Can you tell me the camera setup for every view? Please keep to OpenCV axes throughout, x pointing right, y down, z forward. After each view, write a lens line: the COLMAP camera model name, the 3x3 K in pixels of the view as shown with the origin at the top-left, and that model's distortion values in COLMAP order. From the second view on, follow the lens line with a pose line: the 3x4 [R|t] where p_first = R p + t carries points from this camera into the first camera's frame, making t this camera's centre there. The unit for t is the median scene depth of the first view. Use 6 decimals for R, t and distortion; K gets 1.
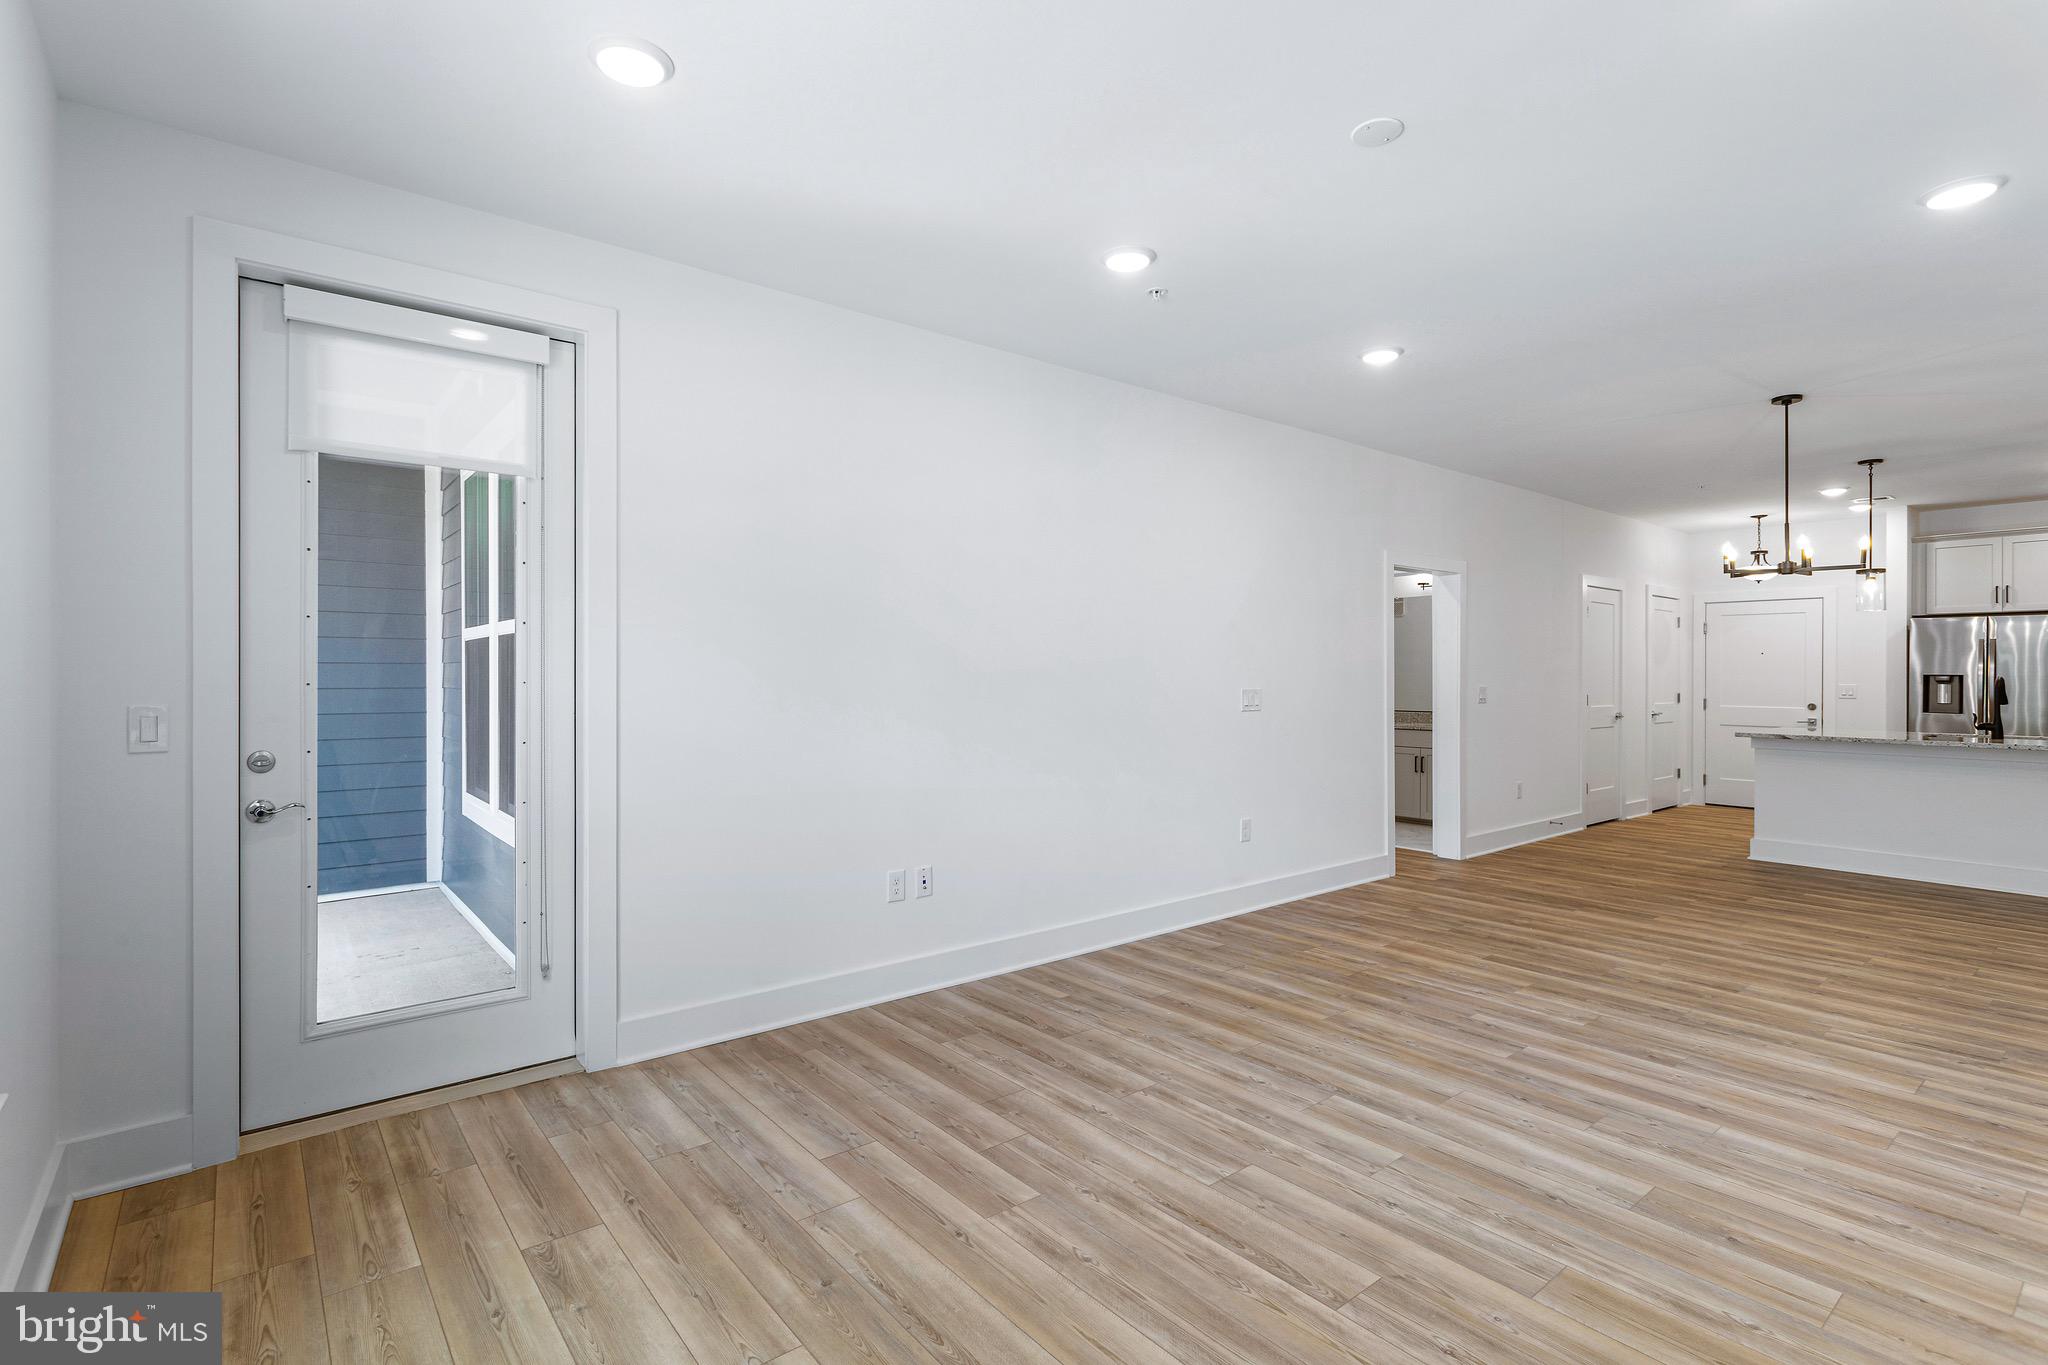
lens RADIAL K [[956.5, 0, 1024.0], [0, 956.5, 682.5], [0, 0, 1]] dist [-0.000077, 0.001017]
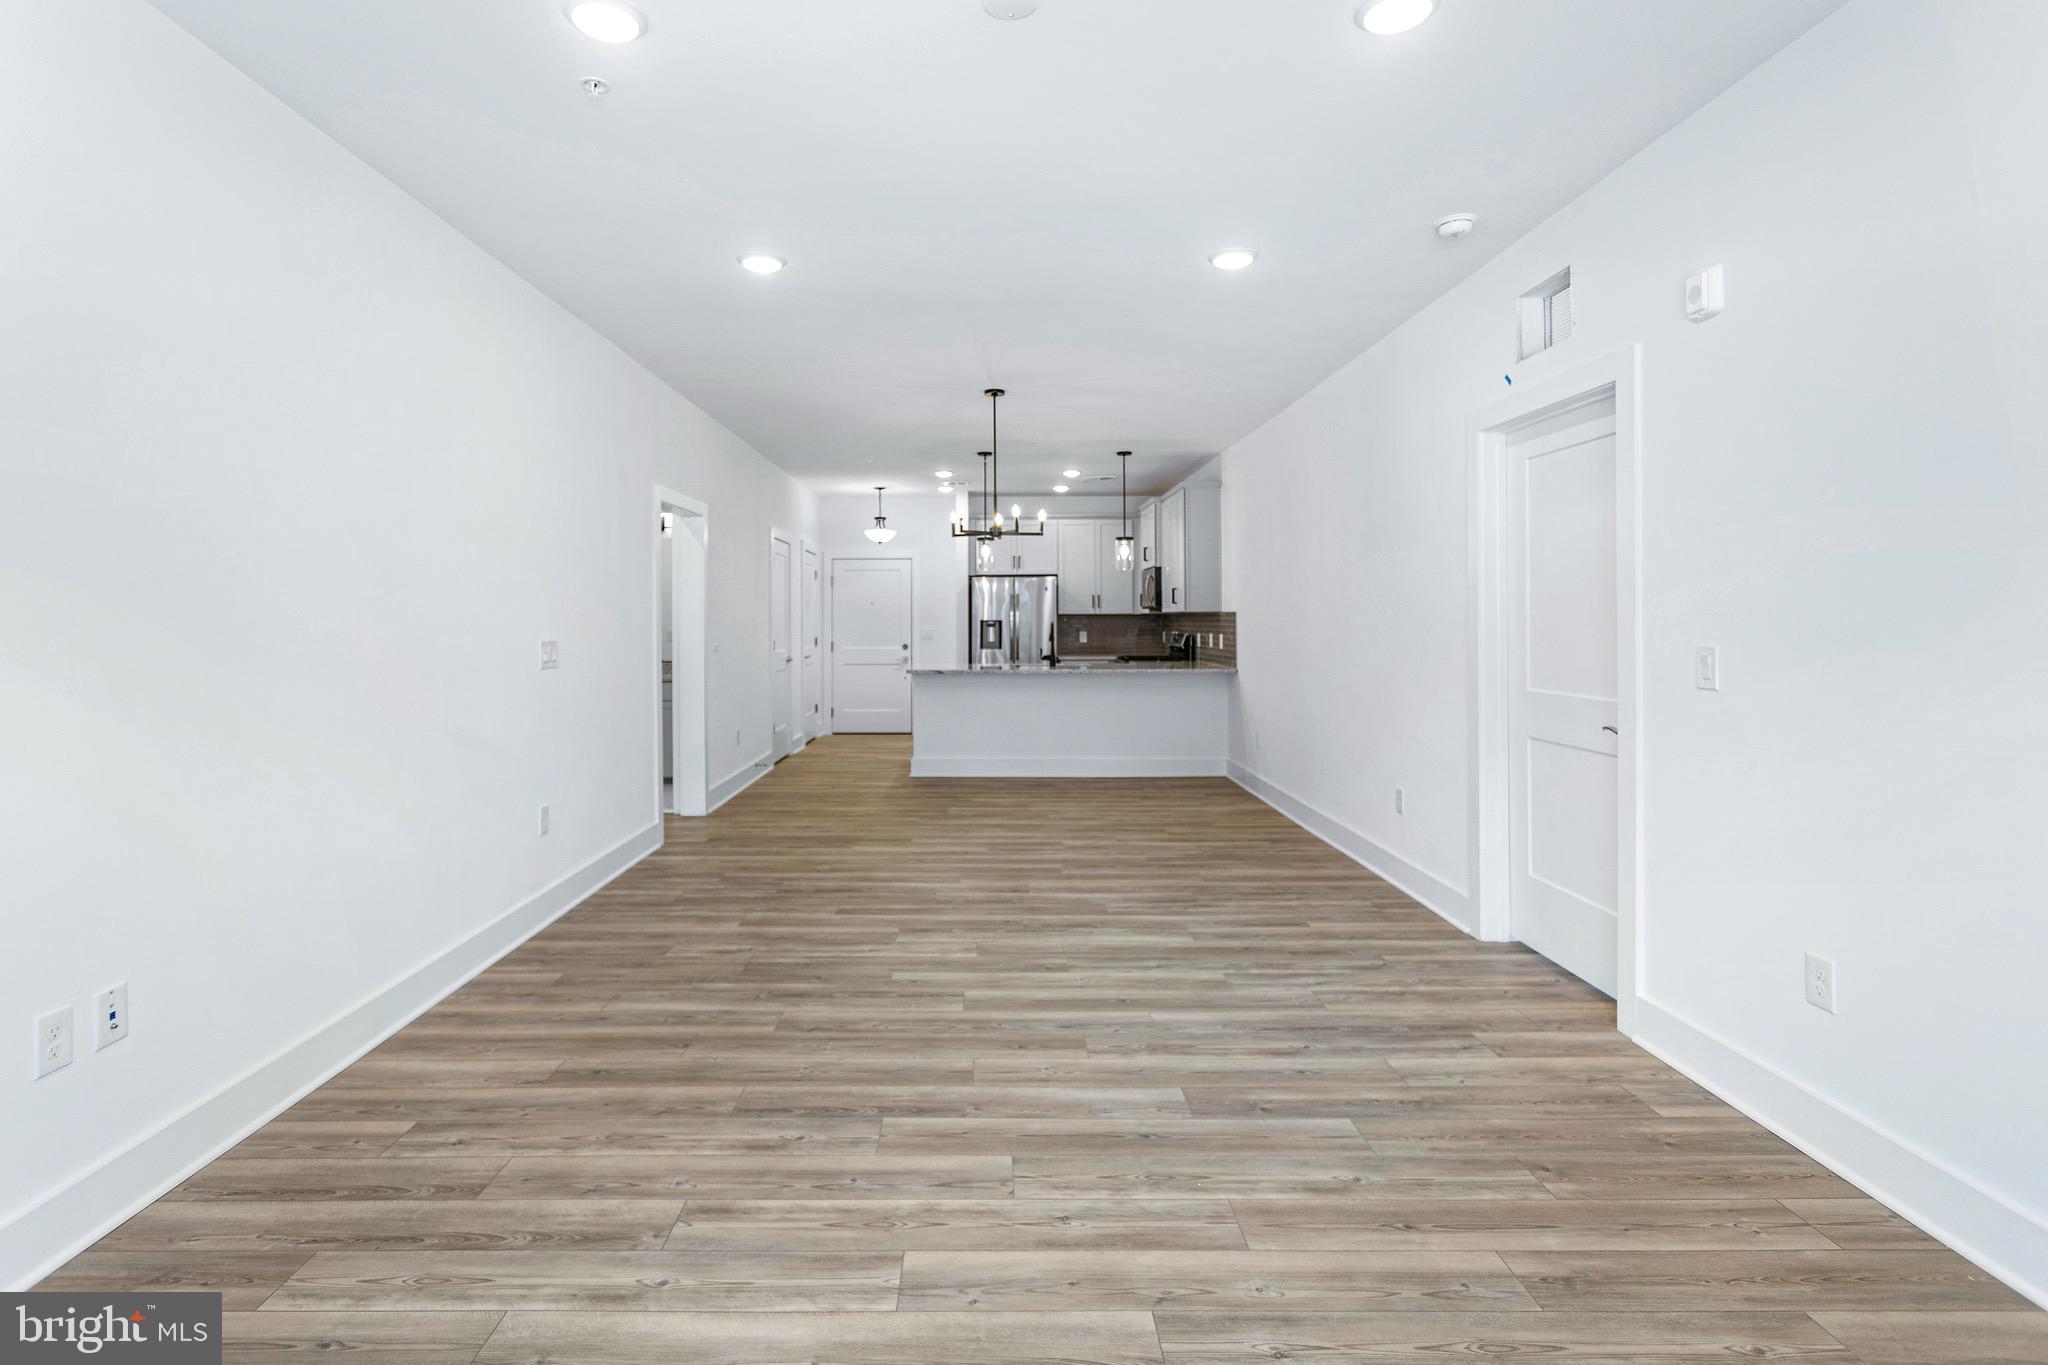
lens RADIAL K [[978.7, 0, 973.2], [0, 978.7, 626.6], [0, 0, 1]] dist [-0.001511, 0.000821]
pose [[0.640787, -0.008732, 0.767669, -0.241451], [0.012703, 0.999919, 0.000770, -0.001015], [-0.767614, 0.009258, 0.640846, 0.327346]]
